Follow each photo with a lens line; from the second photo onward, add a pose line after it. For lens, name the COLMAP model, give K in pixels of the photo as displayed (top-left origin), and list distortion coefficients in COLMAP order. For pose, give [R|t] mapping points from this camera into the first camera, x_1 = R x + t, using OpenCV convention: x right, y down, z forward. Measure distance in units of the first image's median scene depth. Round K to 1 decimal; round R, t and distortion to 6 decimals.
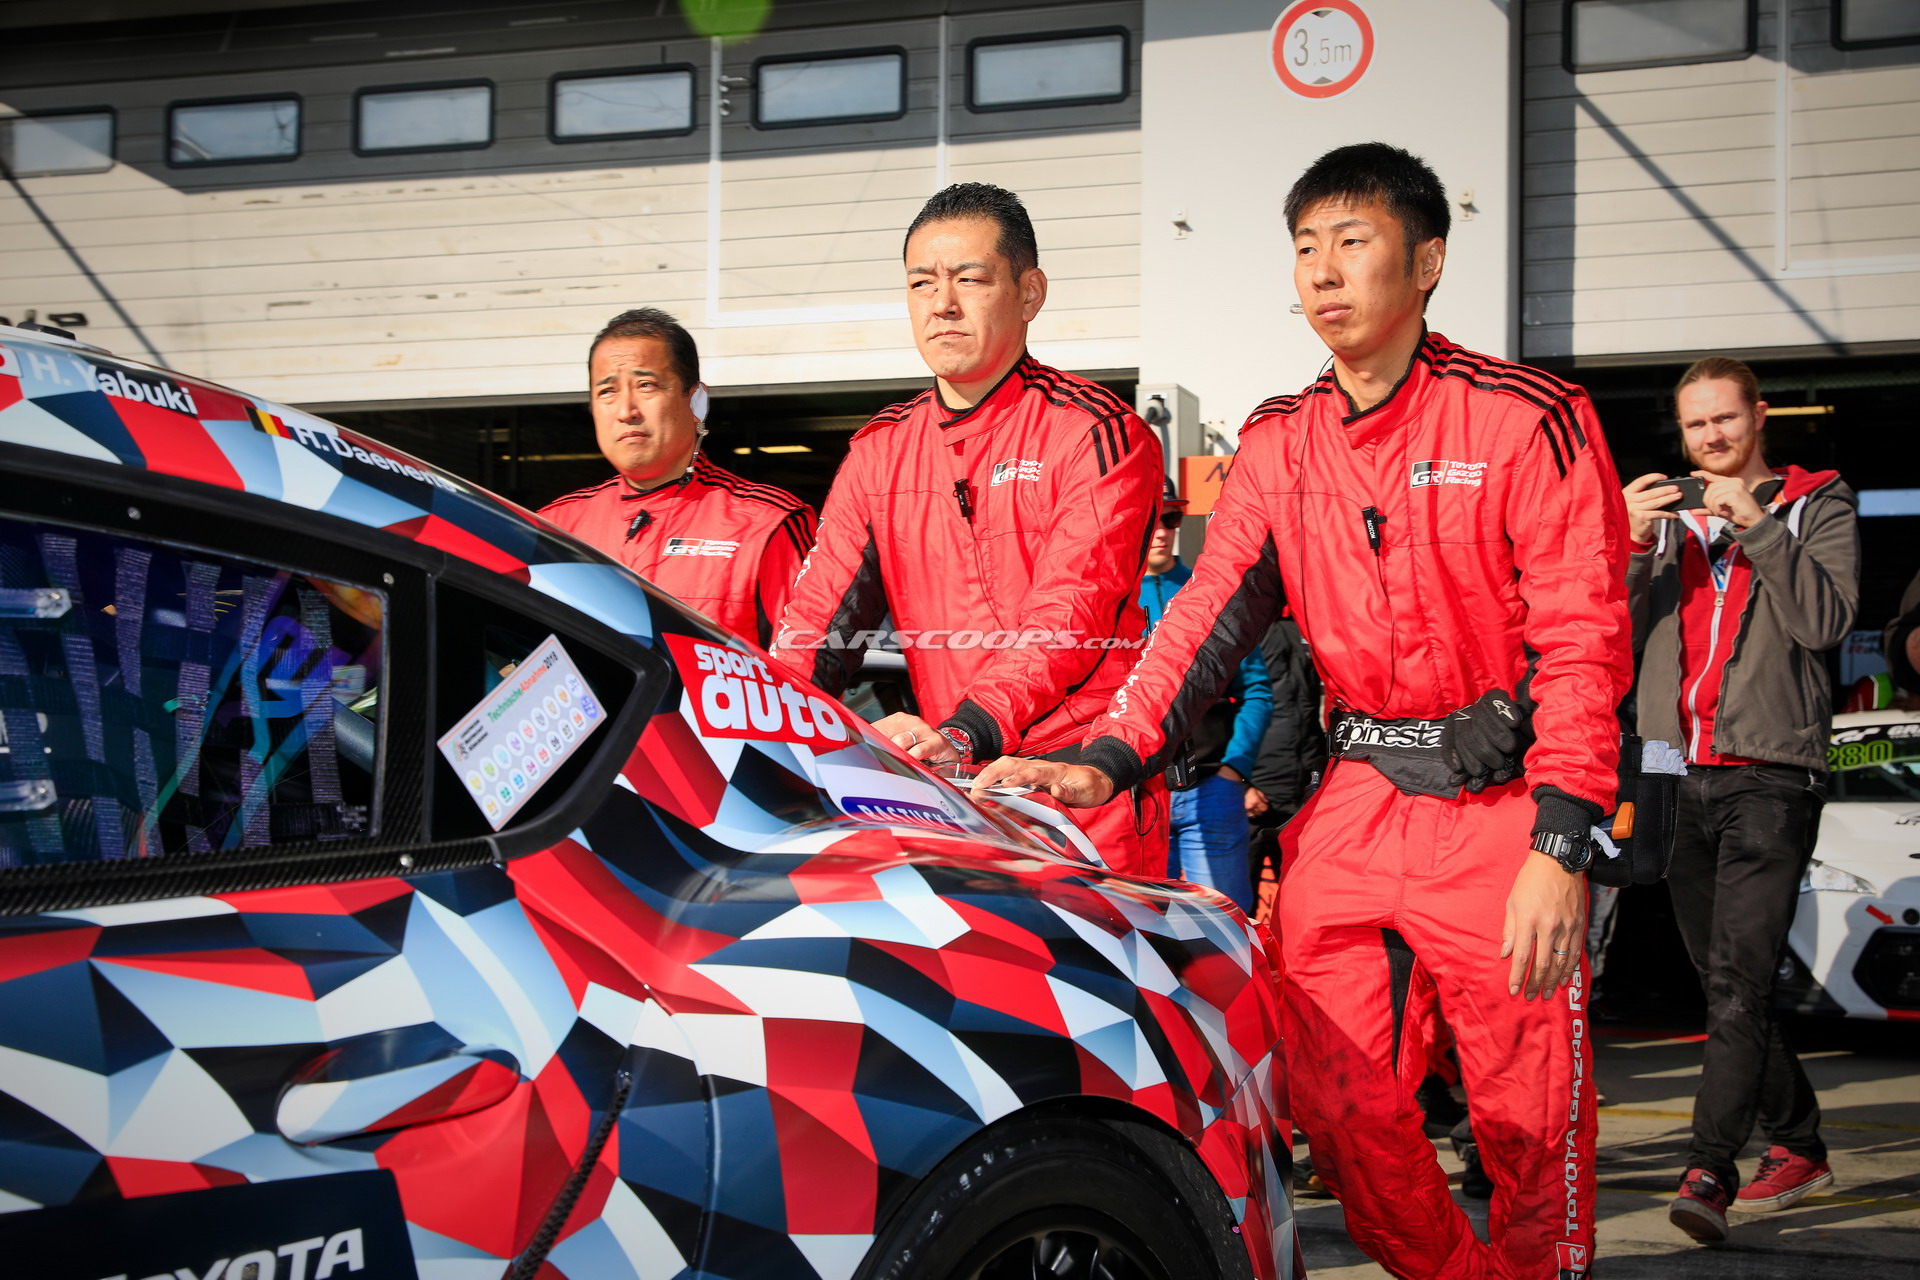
lens RADIAL K [[2670.5, 0, 955.0], [0, 2670.5, 638.5], [0, 0, 1]] dist [0.054515, 0.000000]
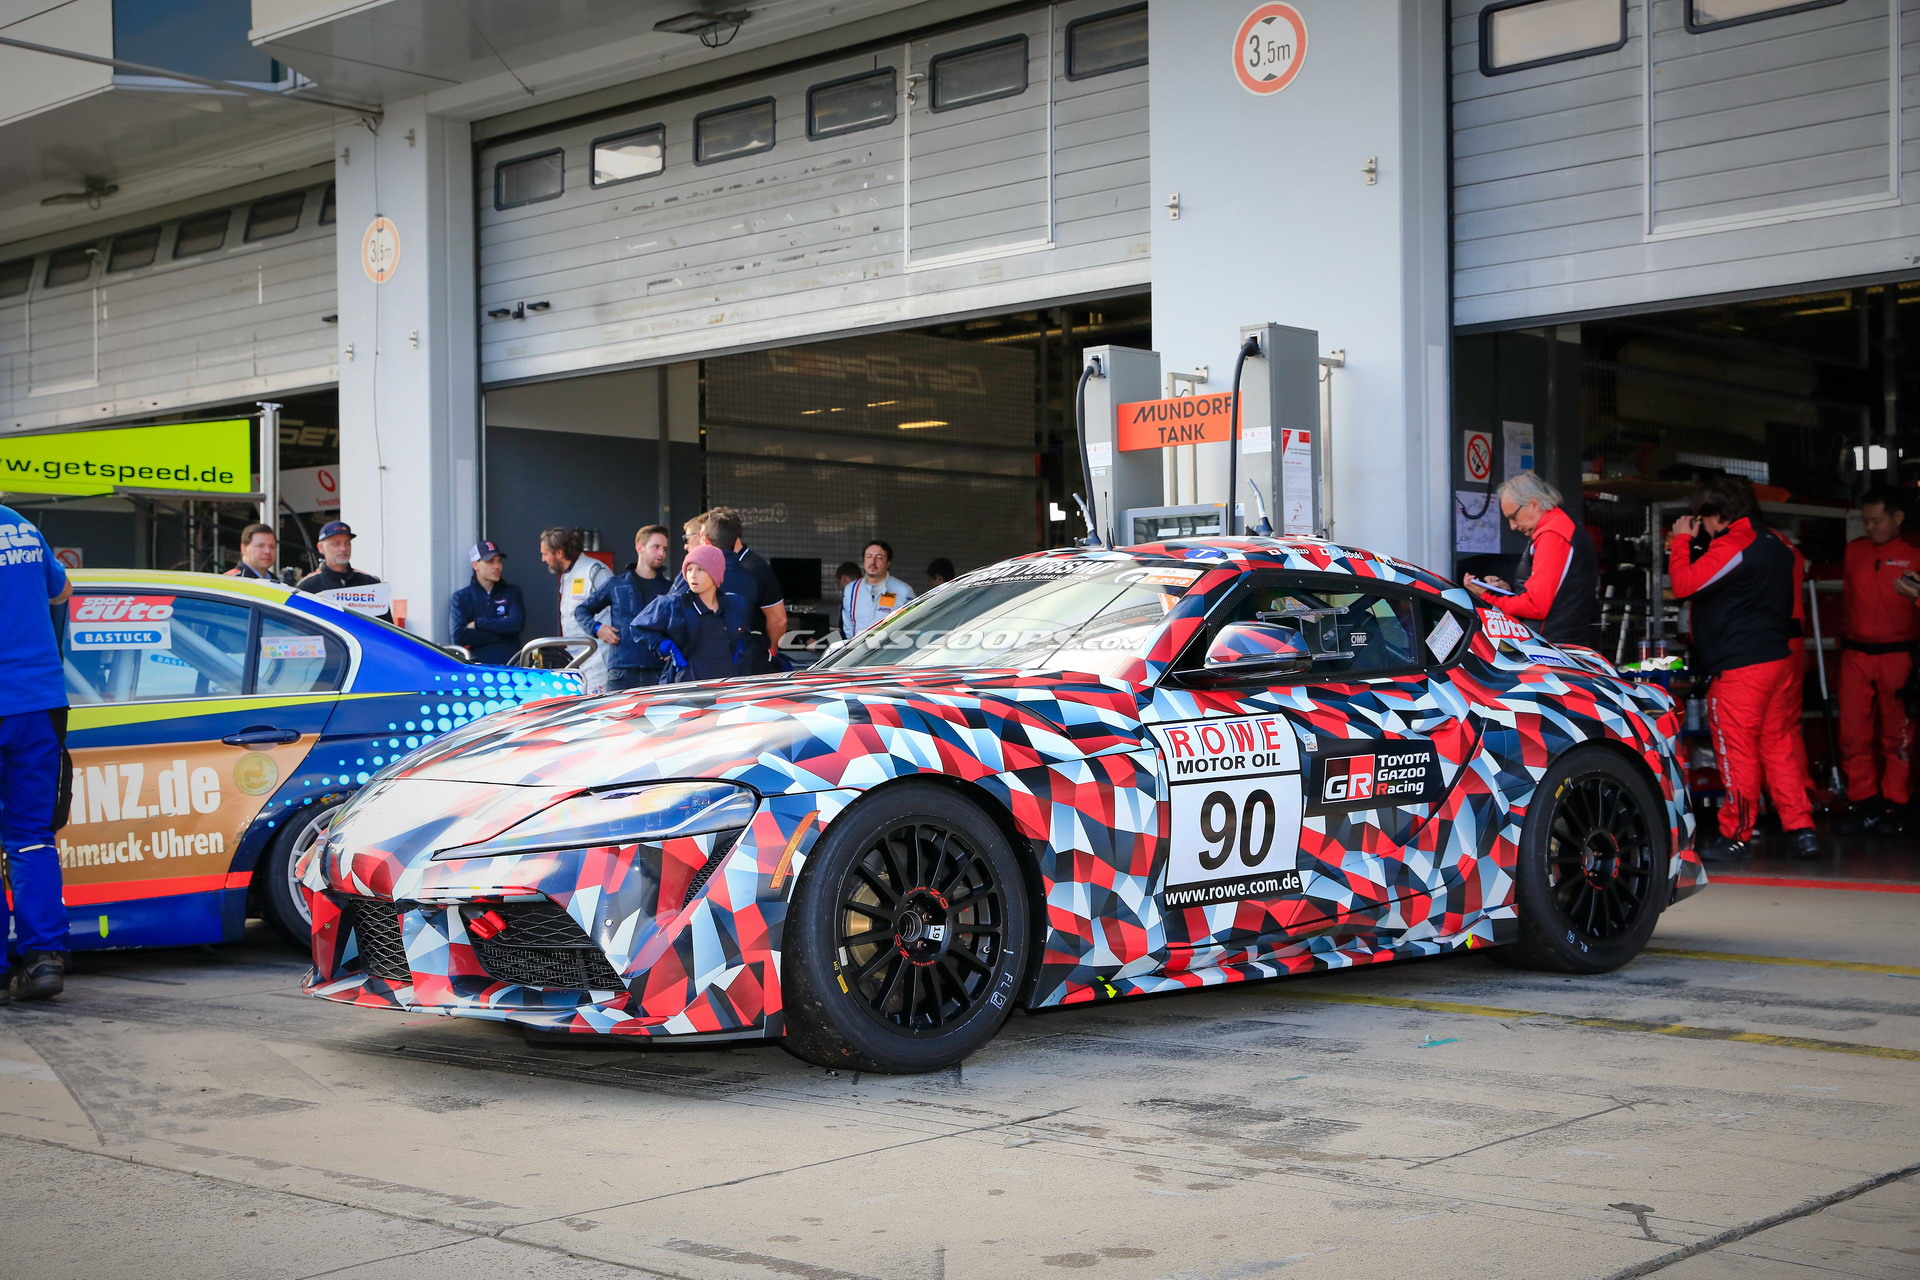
lens RADIAL K [[2670.5, 0, 967.0], [0, 2670.5, 630.2], [0, 0, 1]] dist [0.054515, 0.000000]
pose [[0.976710, -0.032089, -0.212152, -0.022033], [0.038953, 0.998842, 0.028254, -0.107484], [0.210999, -0.035860, 0.976828, -2.804910]]
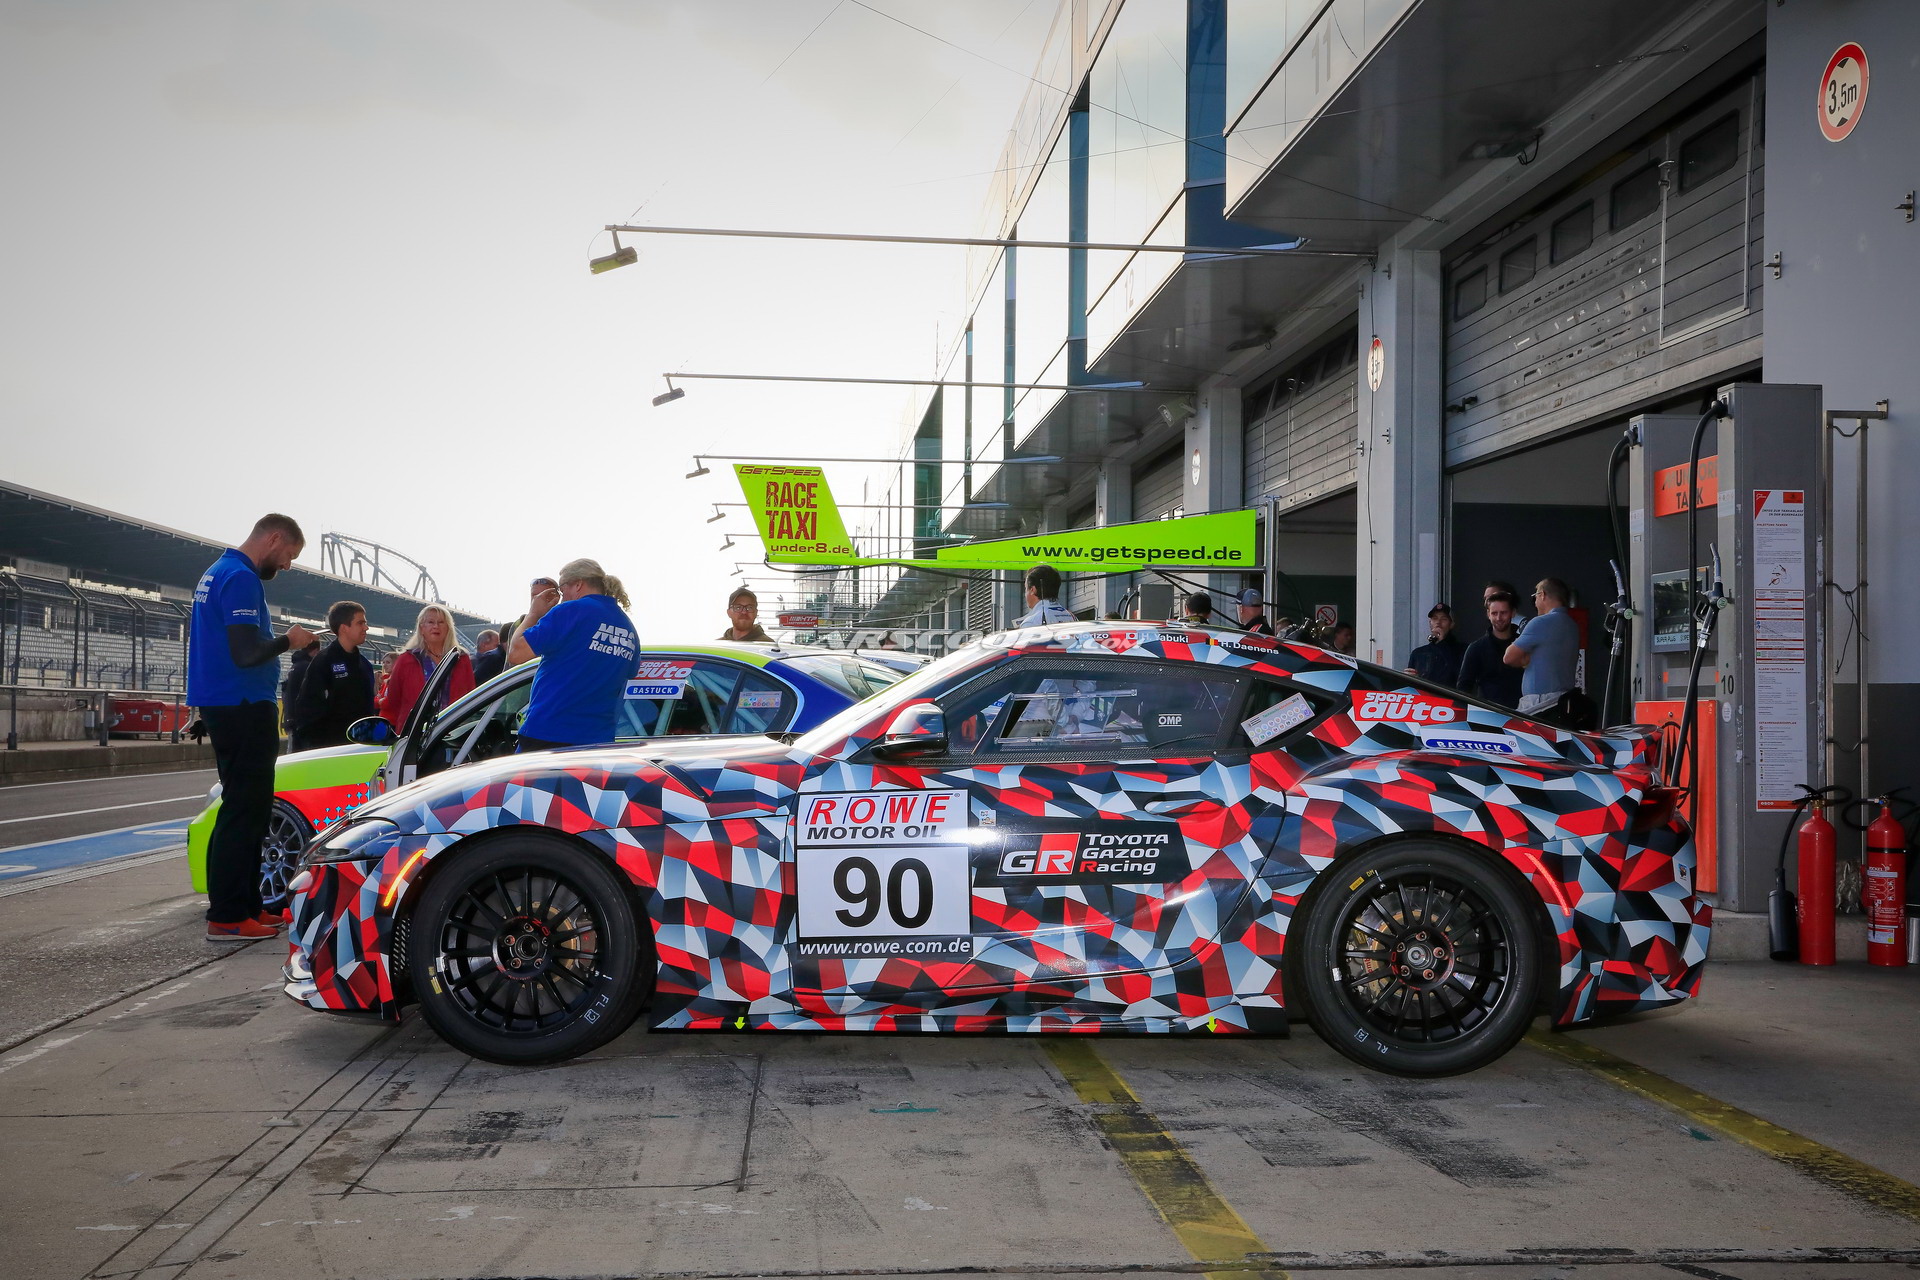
lens RADIAL K [[2119.0, 0, 950.1], [0, 2119.0, 653.3], [0, 0, 1]] dist [0.012933, 0.000000]
pose [[0.543729, -0.025836, -0.838863, 2.094290], [0.041661, 0.999125, -0.003769, -0.066604], [0.838227, -0.032898, 0.544329, -0.988245]]
